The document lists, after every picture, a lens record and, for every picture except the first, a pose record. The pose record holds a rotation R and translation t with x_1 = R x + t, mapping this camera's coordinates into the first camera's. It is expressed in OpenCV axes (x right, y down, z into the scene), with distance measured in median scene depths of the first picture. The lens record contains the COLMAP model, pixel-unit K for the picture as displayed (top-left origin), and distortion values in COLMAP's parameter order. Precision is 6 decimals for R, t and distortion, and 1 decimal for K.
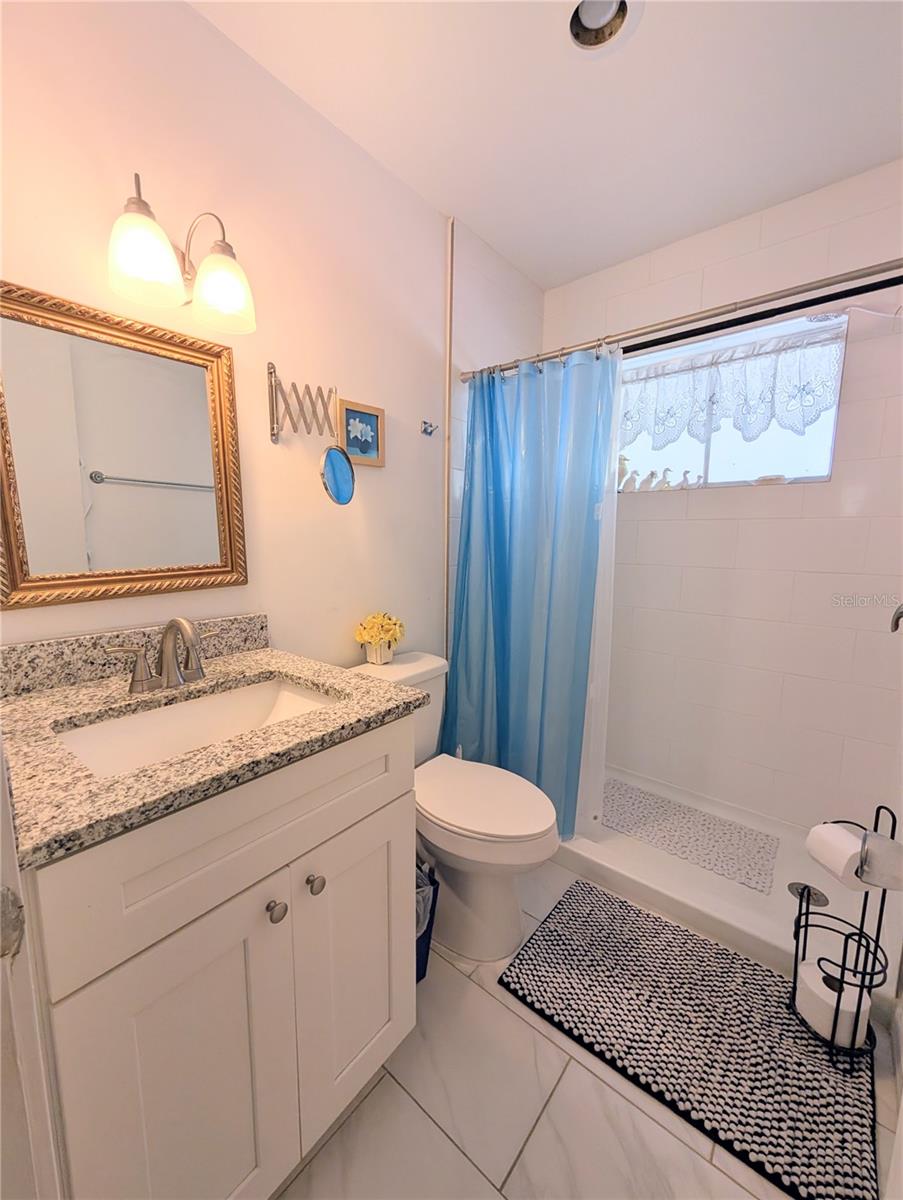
lens RADIAL K [[472.3, 0, 449.6], [0, 472.3, 599.4], [0, 0, 1]] dist [-0.000150, 0.000238]
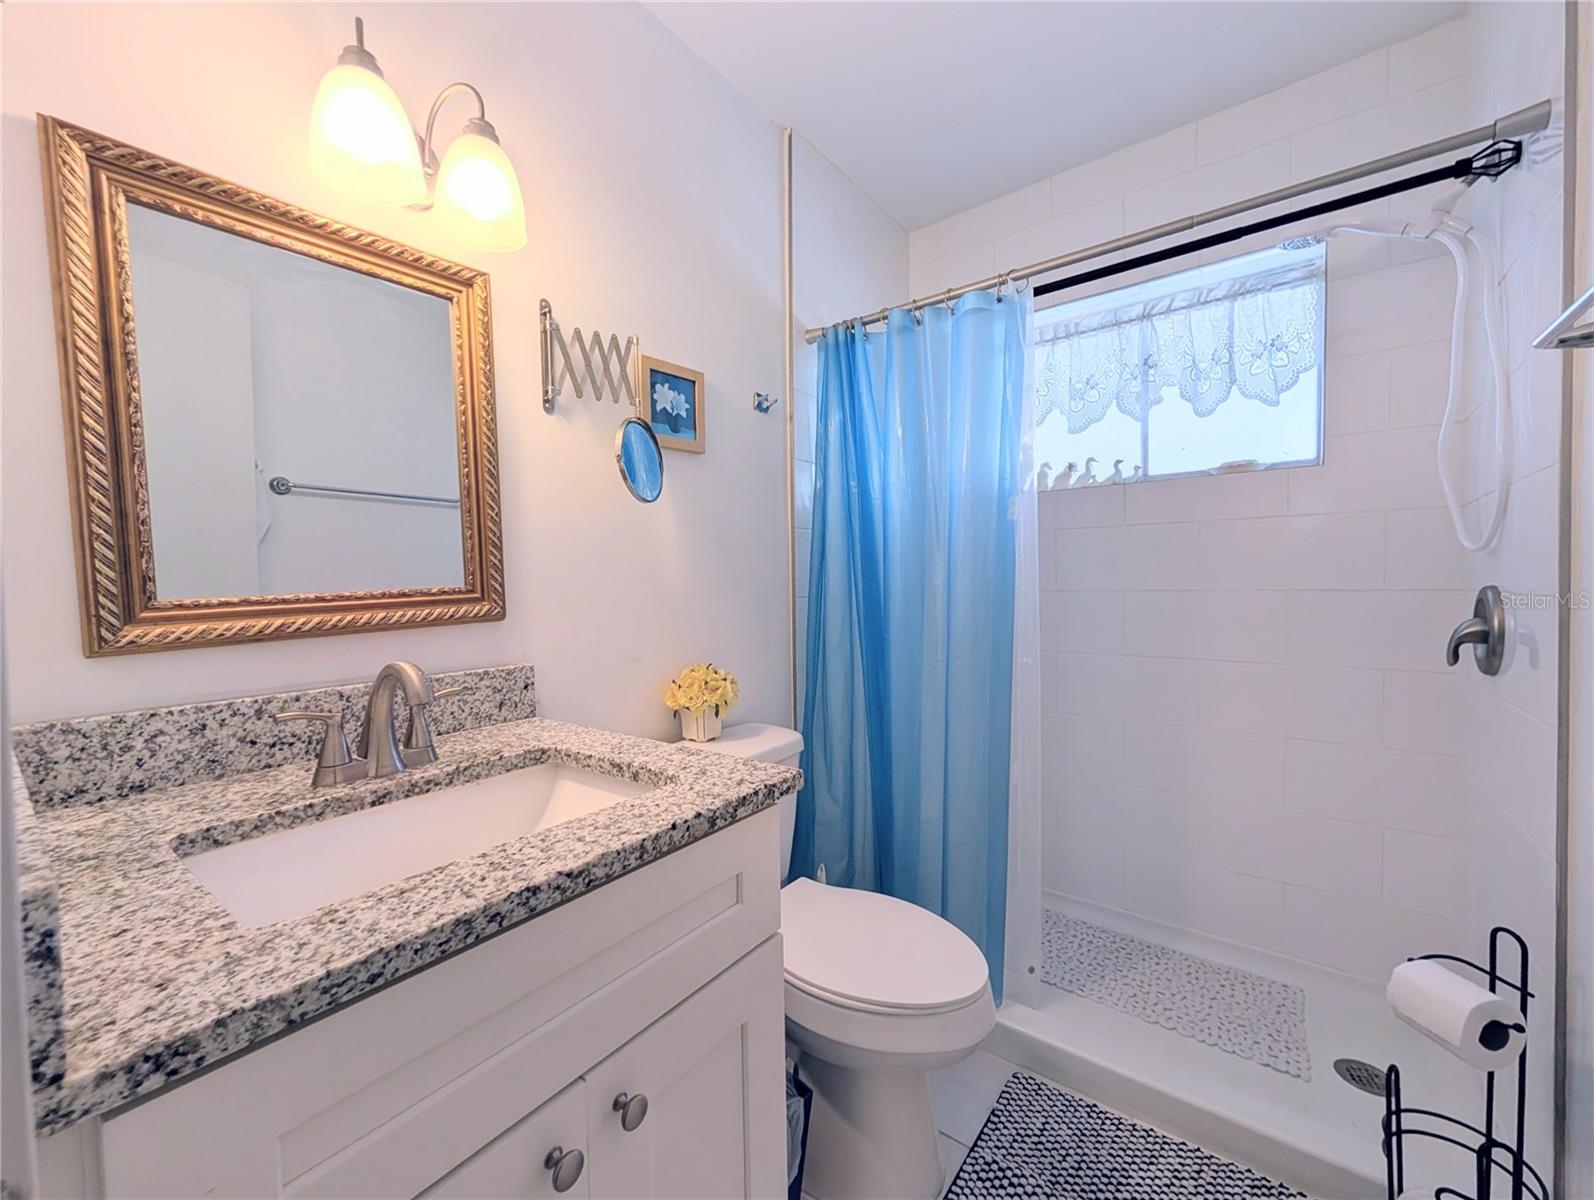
lens RADIAL K [[643.5, 0, 793.6], [0, 643.5, 600.9], [0, 0, 1]] dist [-0.000167, 0.000214]
pose [[0.998993, -0.024812, 0.037368, -0.060069], [0.028474, 0.994491, -0.100882, 0.044599], [-0.034659, 0.101844, 0.994196, 0.093659]]
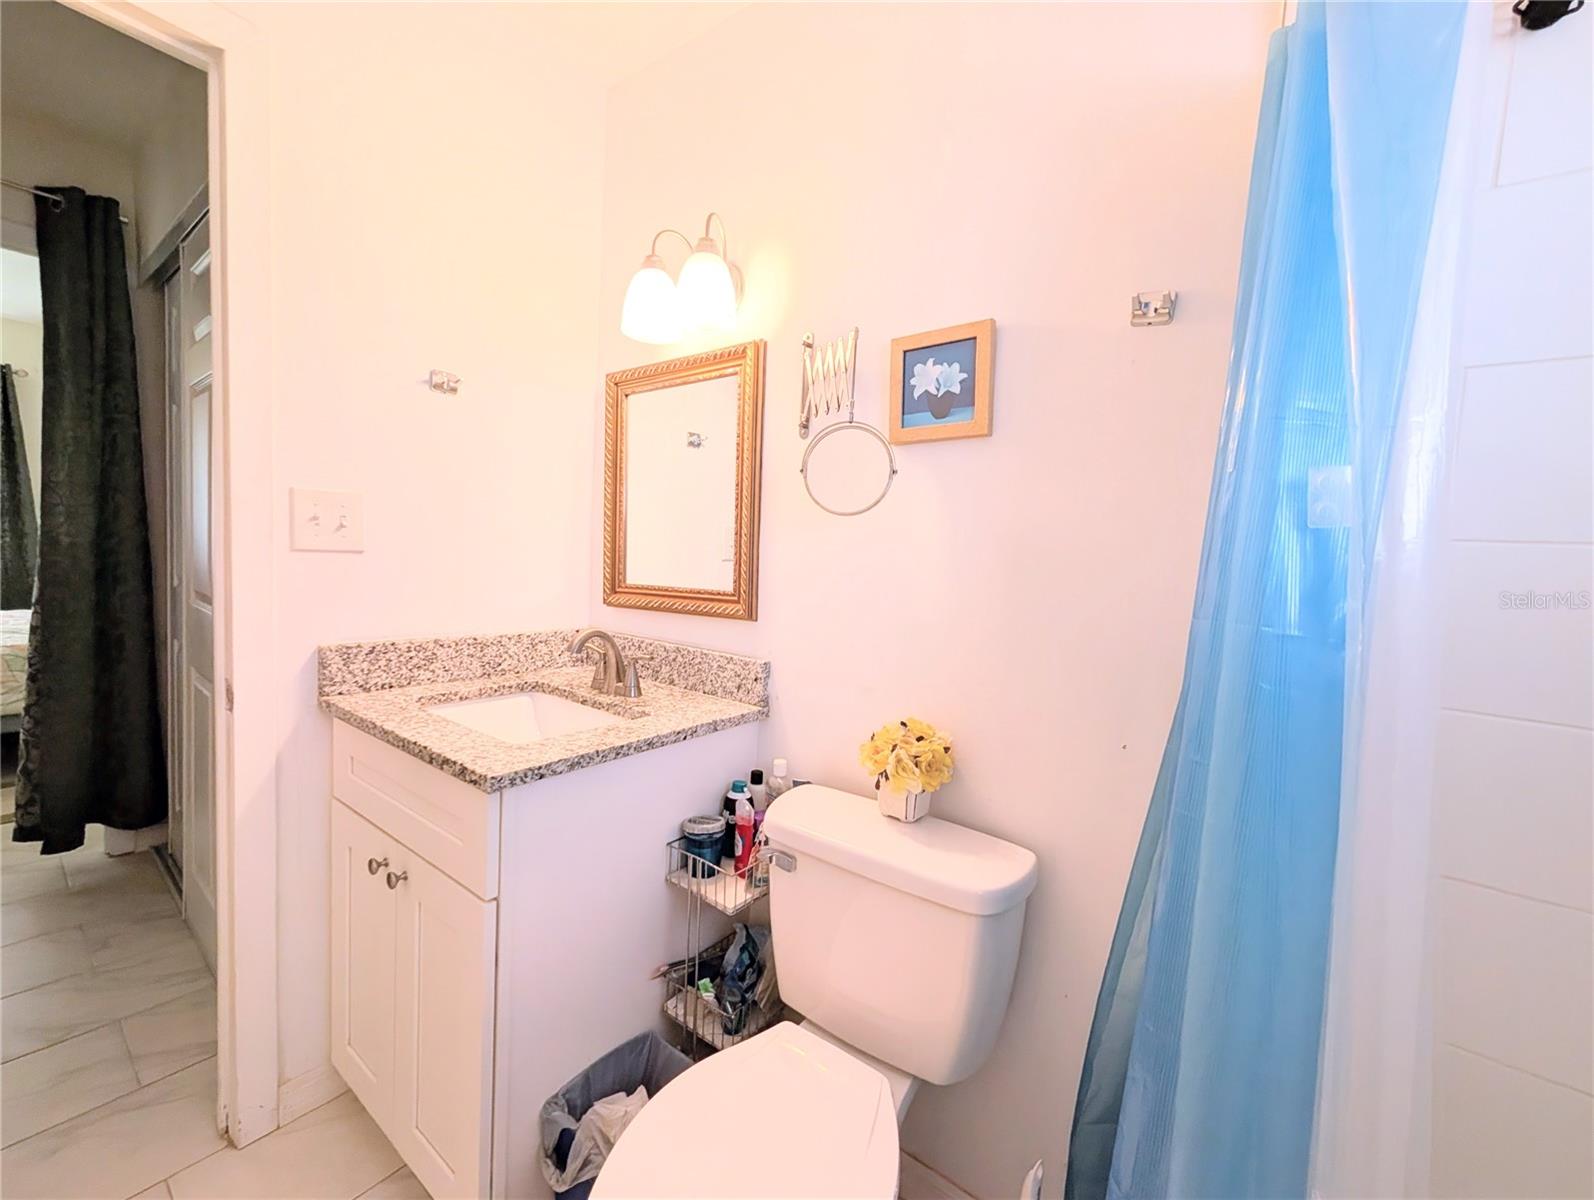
lens RADIAL K [[643.5, 0, 793.6], [0, 643.5, 600.9], [0, 0, 1]] dist [-0.000167, 0.000214]
pose [[0.035806, 0.066975, -0.997112, 0.667008], [-0.186920, 0.980593, 0.059153, -0.142963], [0.981722, 0.184262, 0.047630, 1.013286]]
